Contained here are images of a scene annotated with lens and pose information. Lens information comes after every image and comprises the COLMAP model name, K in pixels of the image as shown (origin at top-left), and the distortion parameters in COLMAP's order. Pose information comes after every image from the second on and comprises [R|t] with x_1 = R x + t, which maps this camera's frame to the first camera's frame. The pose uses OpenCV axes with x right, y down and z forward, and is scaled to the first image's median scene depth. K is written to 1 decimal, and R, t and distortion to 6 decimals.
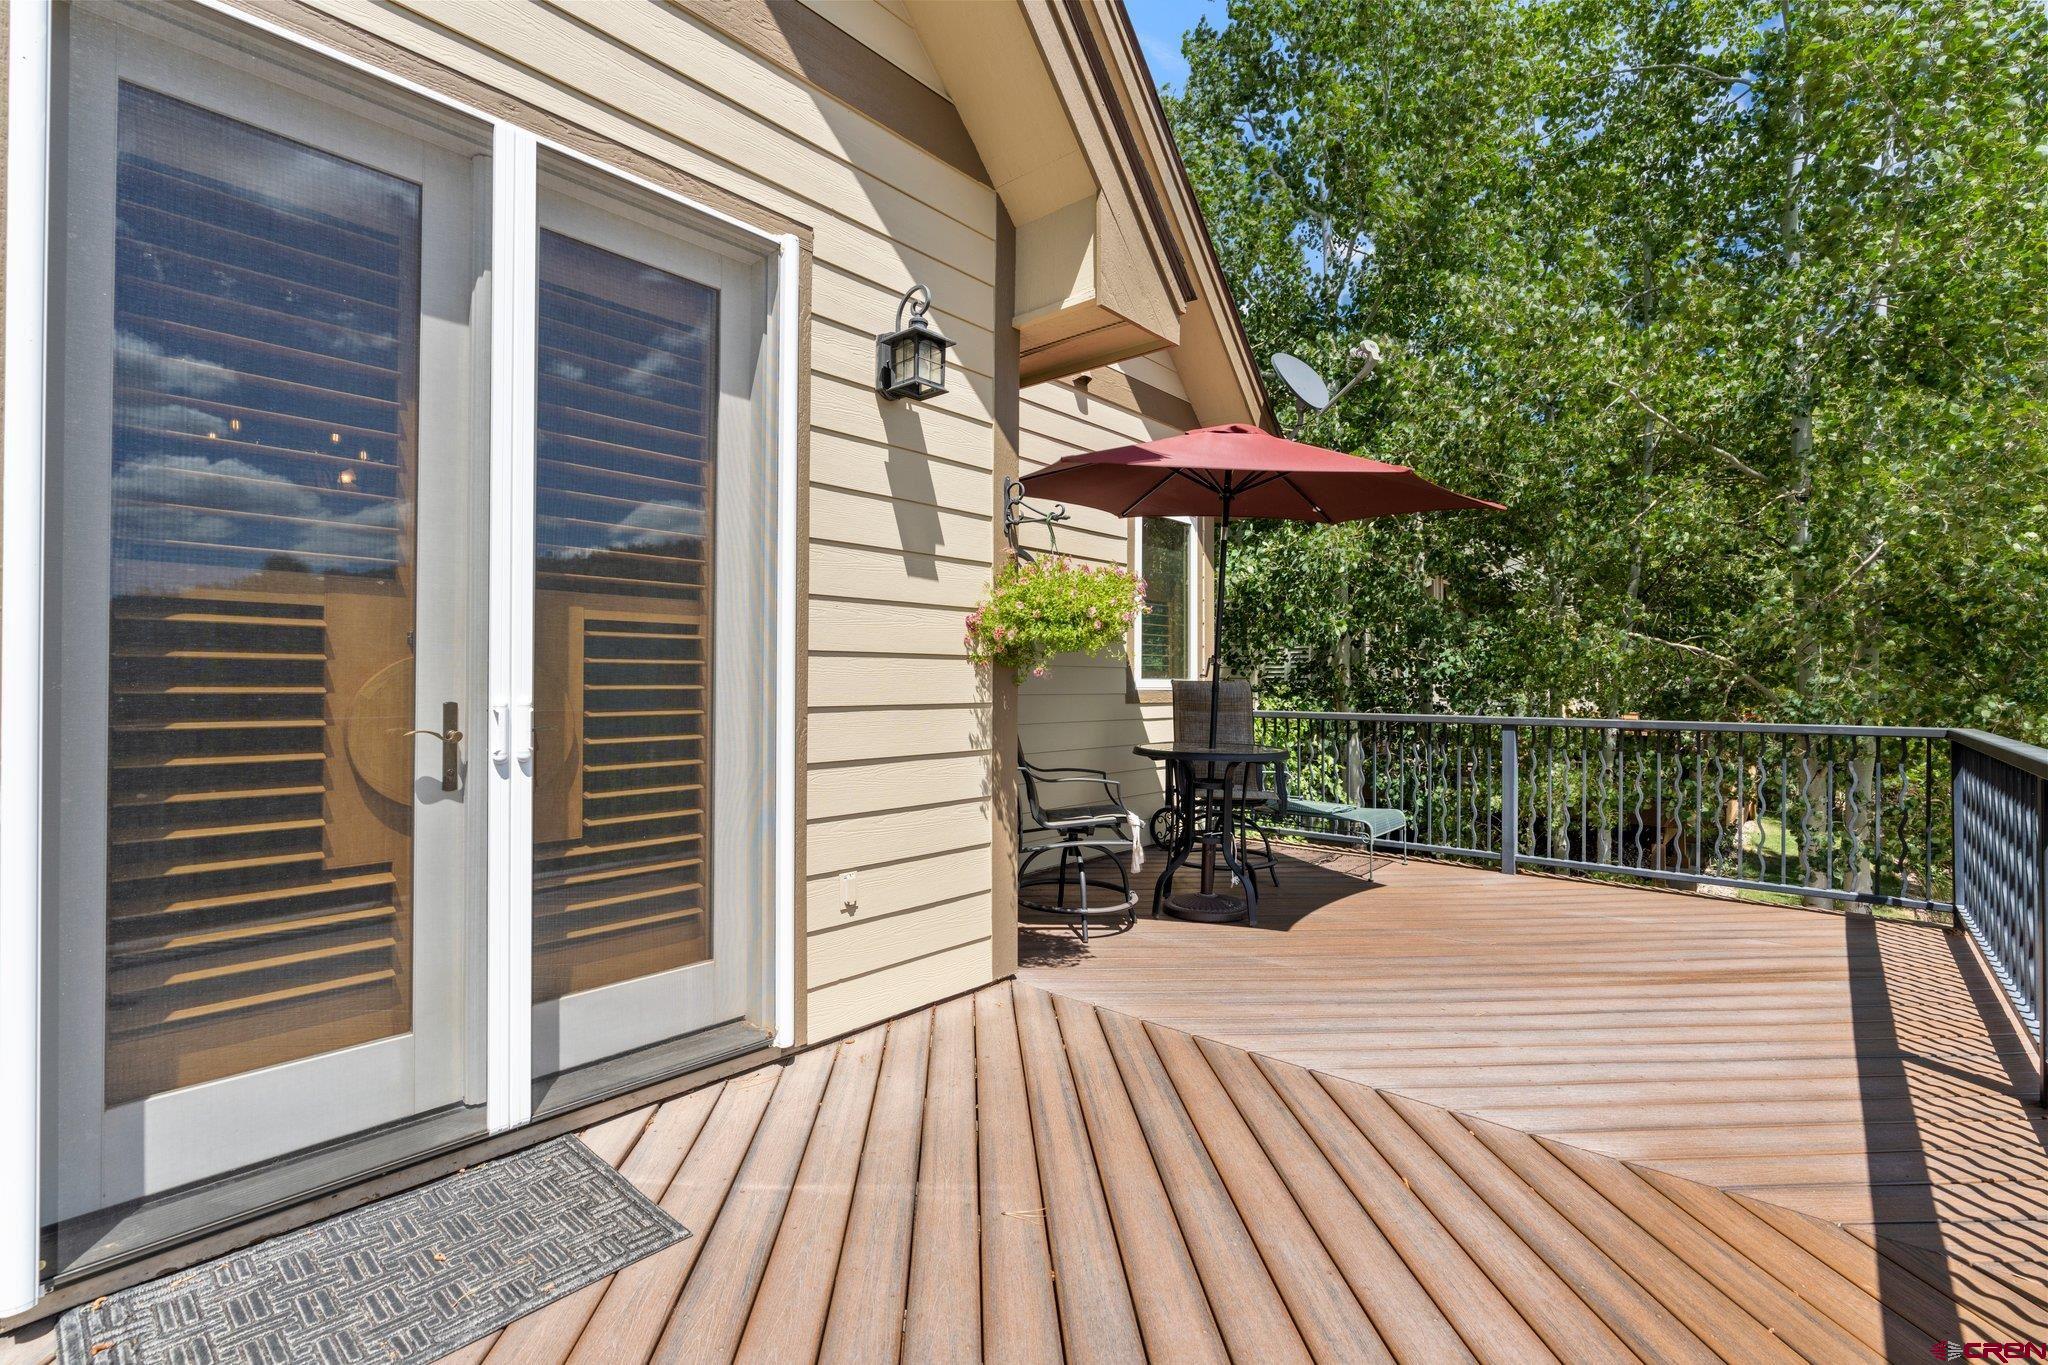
lens RADIAL K [[947.1, 0, 1020.1], [0, 947.1, 669.0], [0, 0, 1]] dist [-0.009850, 0.004005]
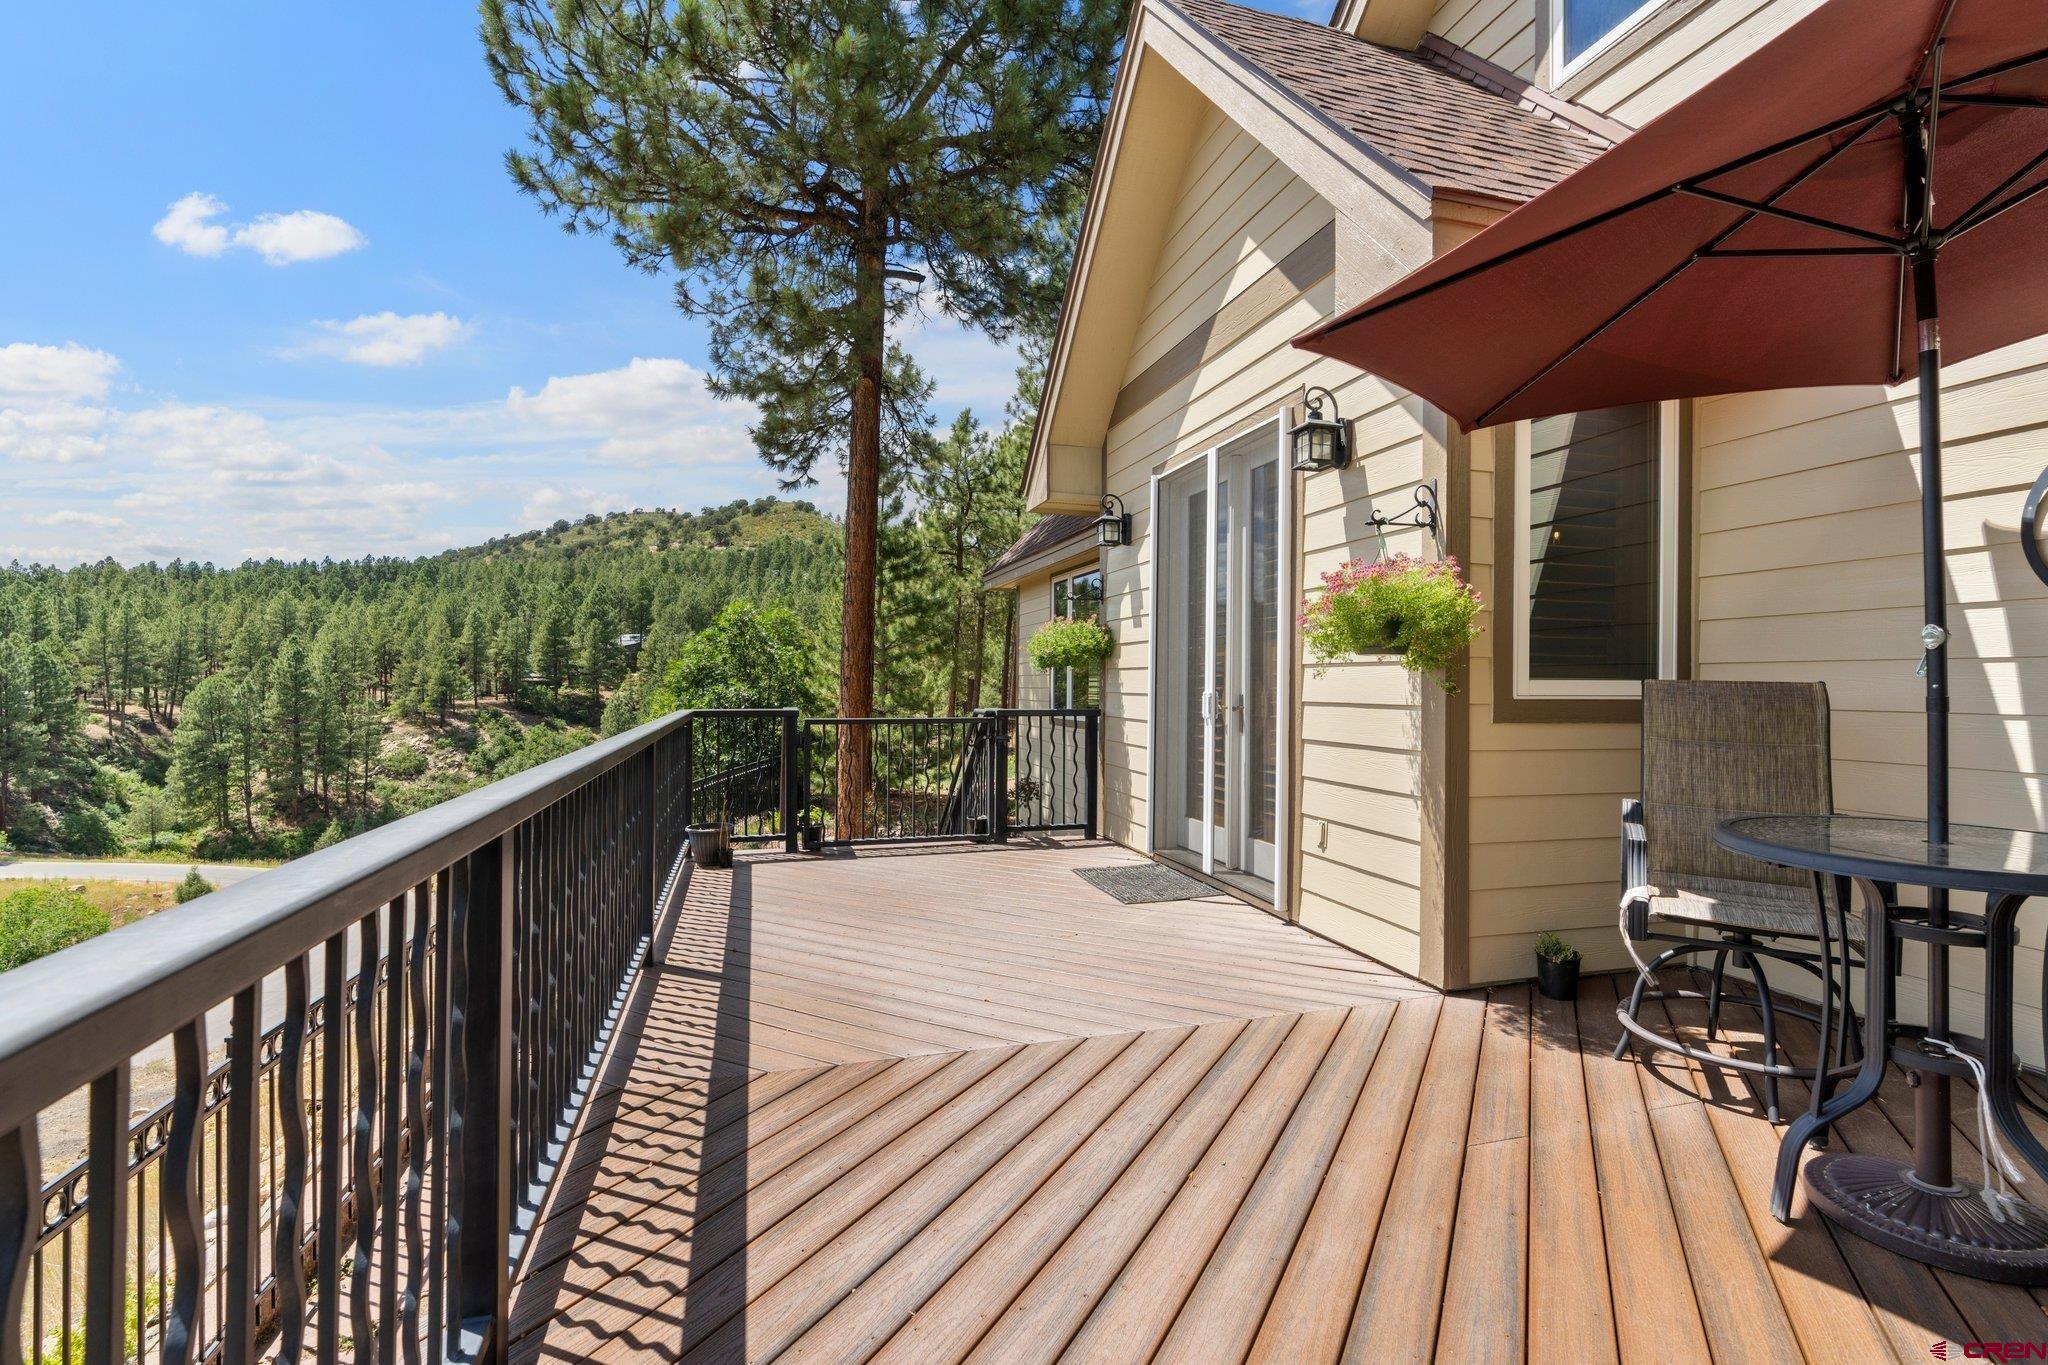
lens RADIAL K [[947.1, 0, 1025.5], [0, 947.1, 687.1], [0, 0, 1]] dist [-0.009850, 0.004005]
pose [[-0.556151, -0.008996, -0.831033, 1.208354], [-0.003780, 0.999958, -0.008294, 0.029061], [0.831073, -0.001471, -0.556161, 1.384729]]
